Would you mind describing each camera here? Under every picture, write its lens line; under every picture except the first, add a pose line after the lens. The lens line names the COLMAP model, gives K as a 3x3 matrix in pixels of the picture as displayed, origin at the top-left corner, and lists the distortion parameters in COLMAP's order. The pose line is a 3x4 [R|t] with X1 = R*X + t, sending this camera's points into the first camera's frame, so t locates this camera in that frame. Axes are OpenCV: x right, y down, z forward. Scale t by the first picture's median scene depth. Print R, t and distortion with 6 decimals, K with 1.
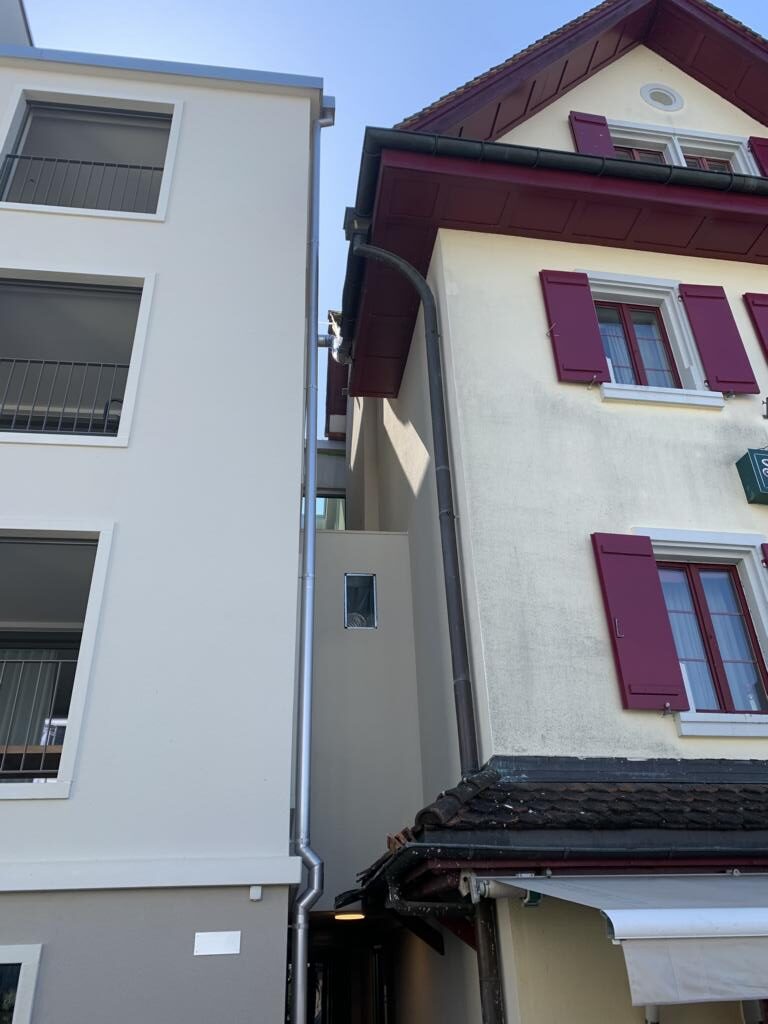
lens RADIAL K [[782.1, 0, 385.5], [0, 782.1, 513.0], [0, 0, 1]] dist [0.002747, -0.001390]
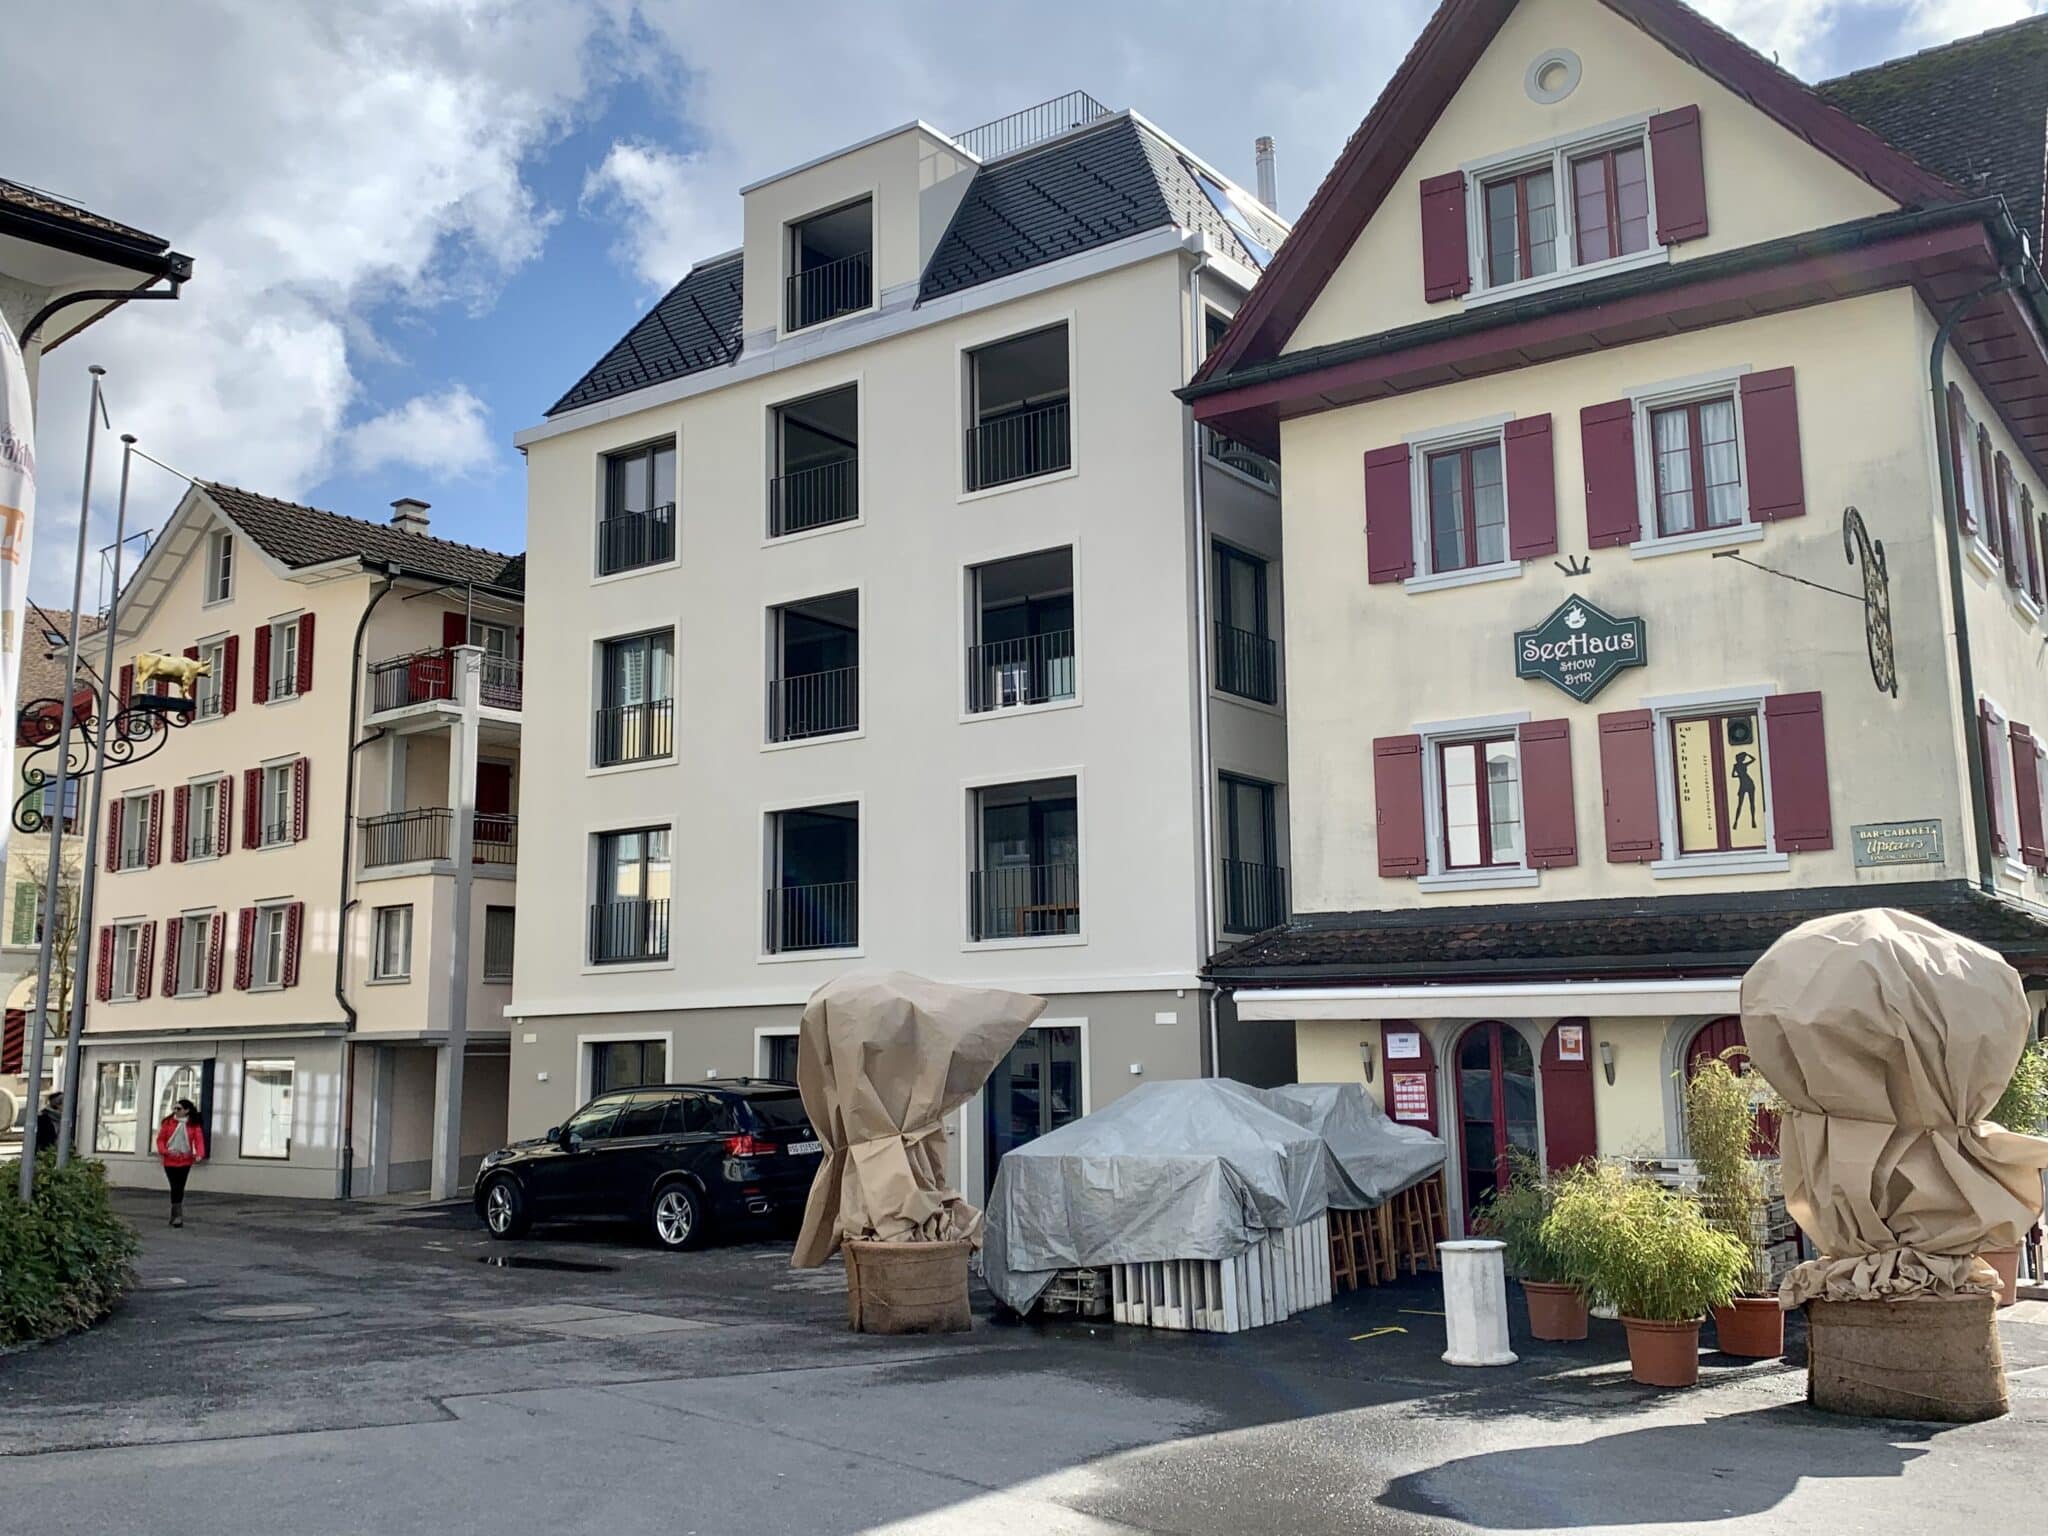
lens RADIAL K [[1864.7, 0, 1023.3], [0, 1864.7, 761.9], [0, 0, 1]] dist [-0.000437, 0.000000]
pose [[0.721164, -0.077197, -0.688450, 1.952637], [0.339722, 0.905486, 0.254332, -0.912271], [0.603748, -0.417297, 0.679229, -1.434139]]
